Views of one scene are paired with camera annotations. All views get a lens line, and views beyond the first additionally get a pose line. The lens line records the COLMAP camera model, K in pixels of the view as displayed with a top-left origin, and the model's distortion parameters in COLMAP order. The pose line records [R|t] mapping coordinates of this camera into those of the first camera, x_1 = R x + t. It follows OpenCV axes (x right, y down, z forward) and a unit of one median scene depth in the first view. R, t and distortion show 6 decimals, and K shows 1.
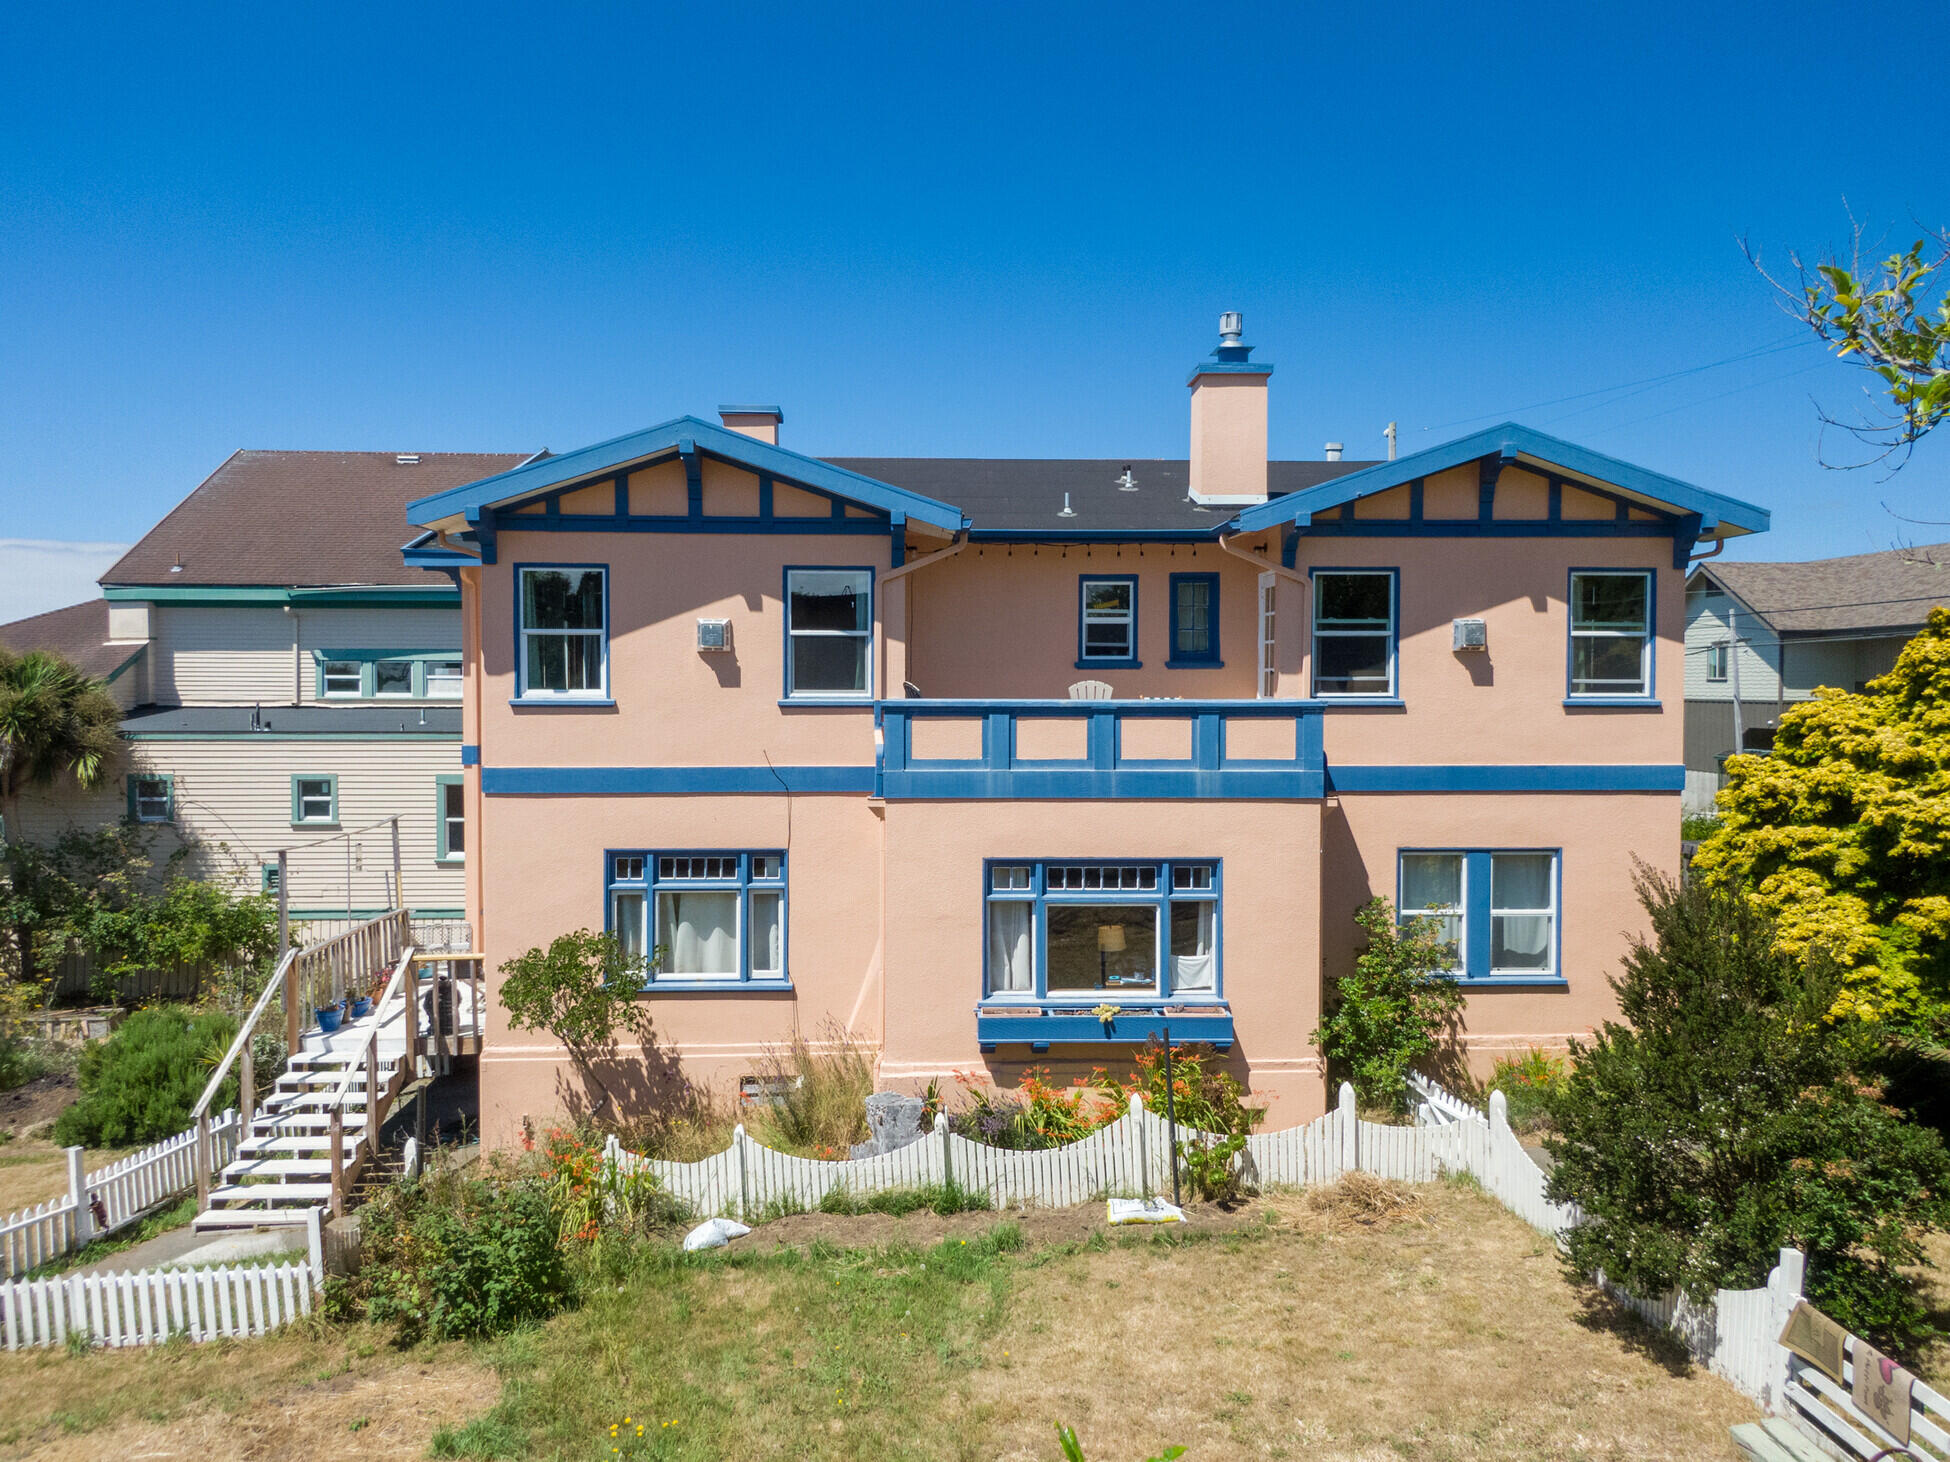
lens RADIAL K [[1397.9, 0, 975.0], [0, 1397.9, 731.0], [0, 0, 1]] dist [0.056905, -0.094148]
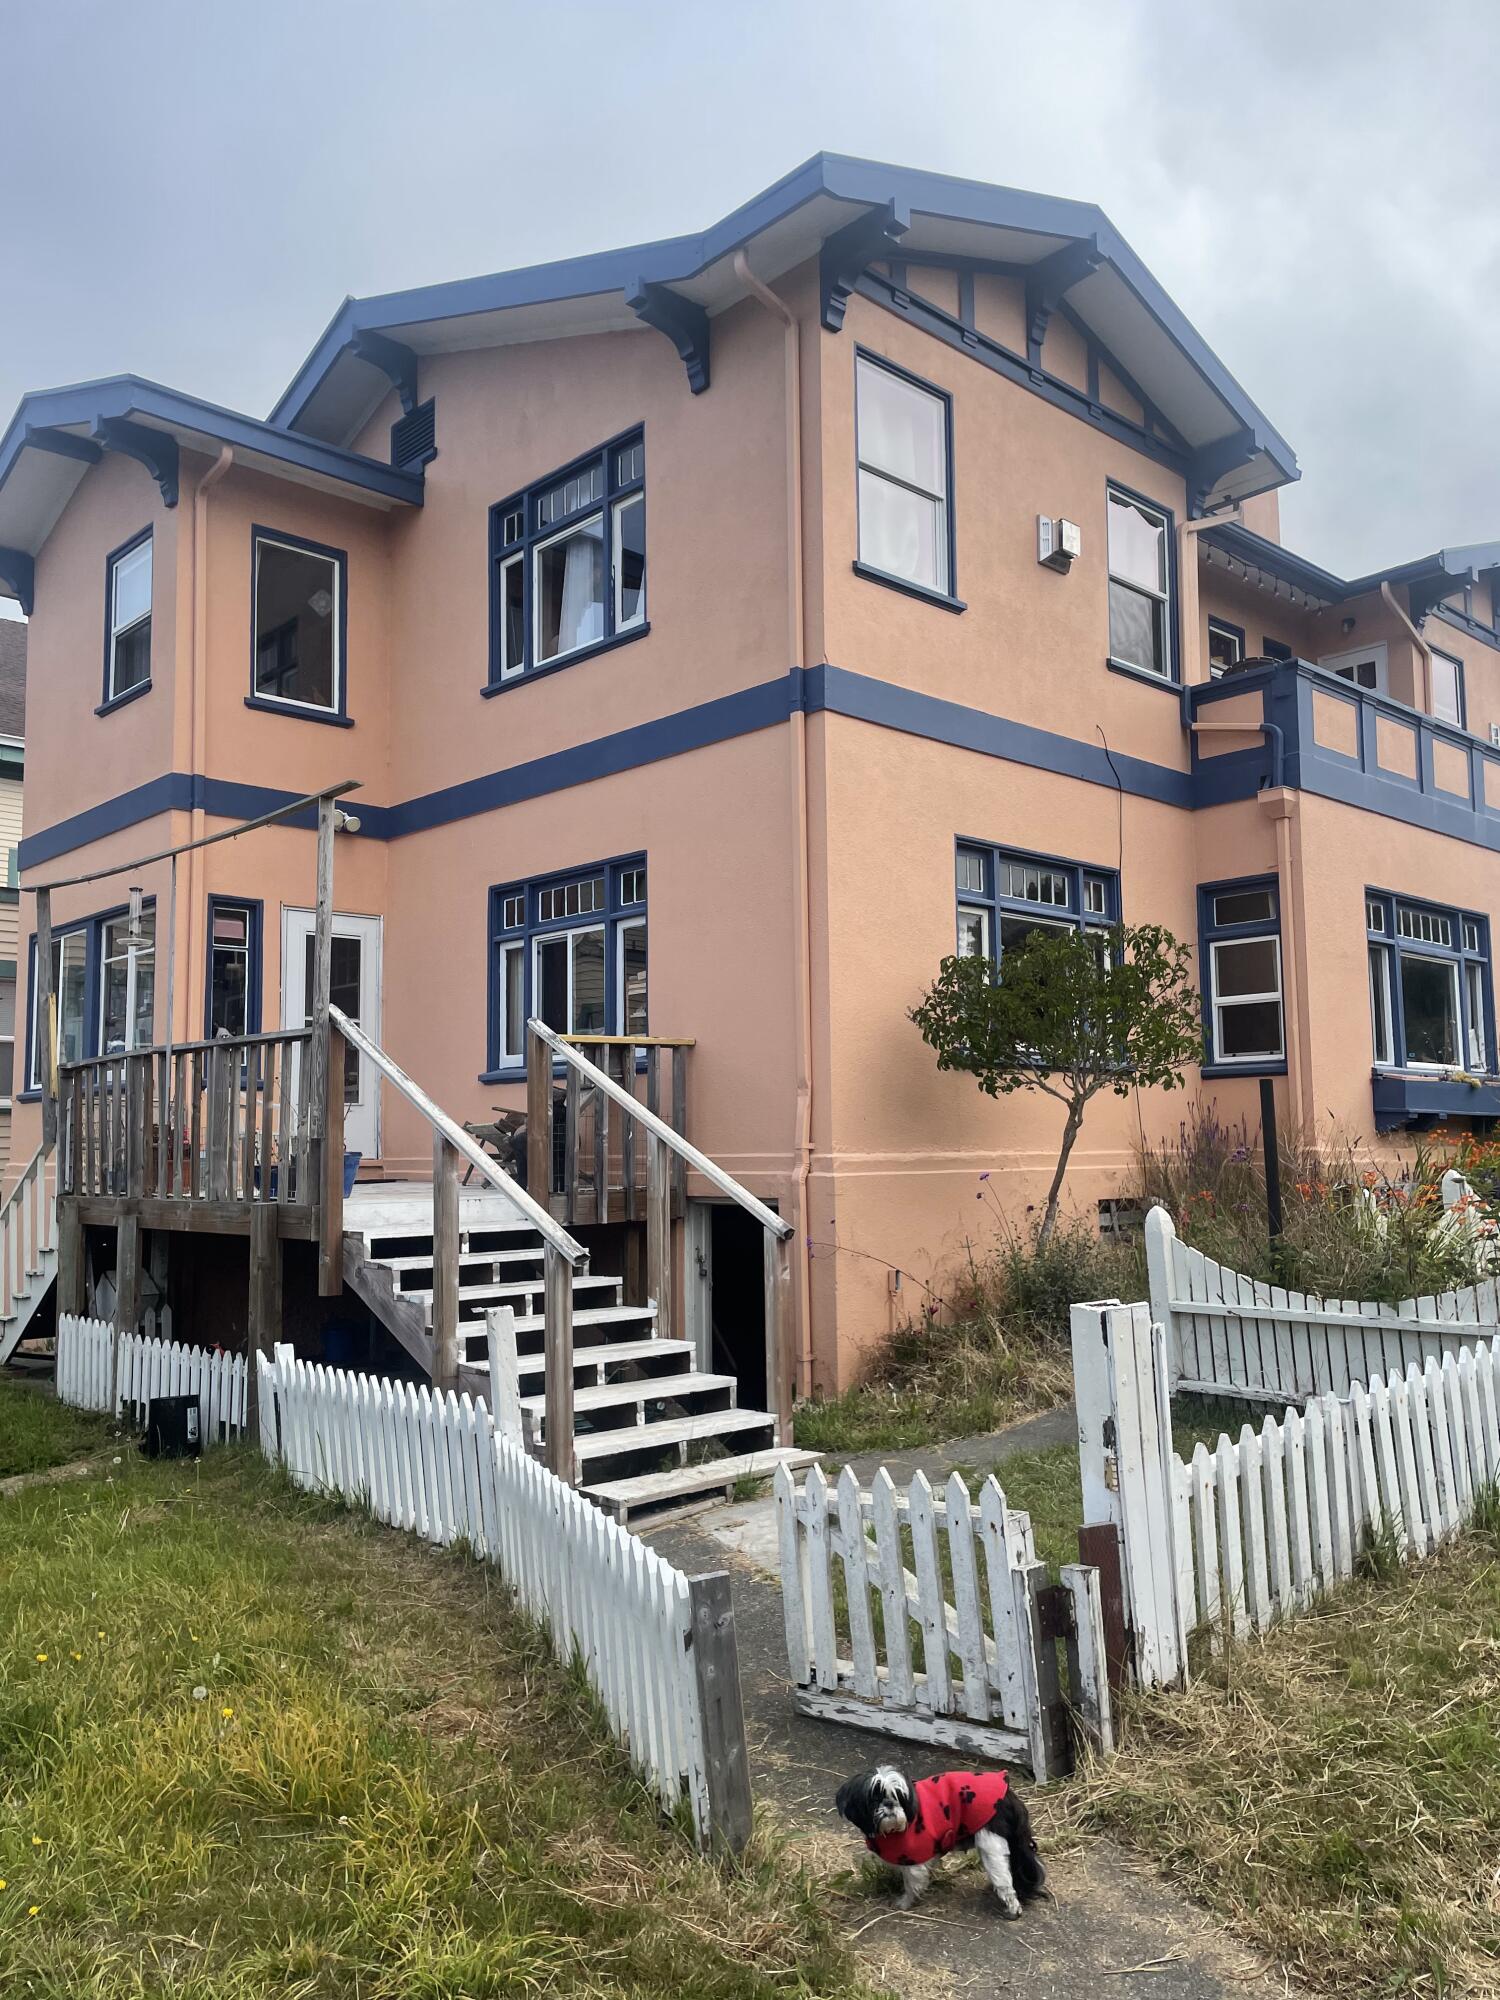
lens RADIAL K [[1509.3, 0, 750.0], [0, 1509.3, 1000.0], [0, 0, 1]] dist [0.056424, -0.000260]
pose [[0.757880, 0.056159, 0.649972, -0.764945], [0.033249, 0.991668, -0.124452, 0.238088], [-0.651546, 0.115930, 0.749699, 0.568006]]
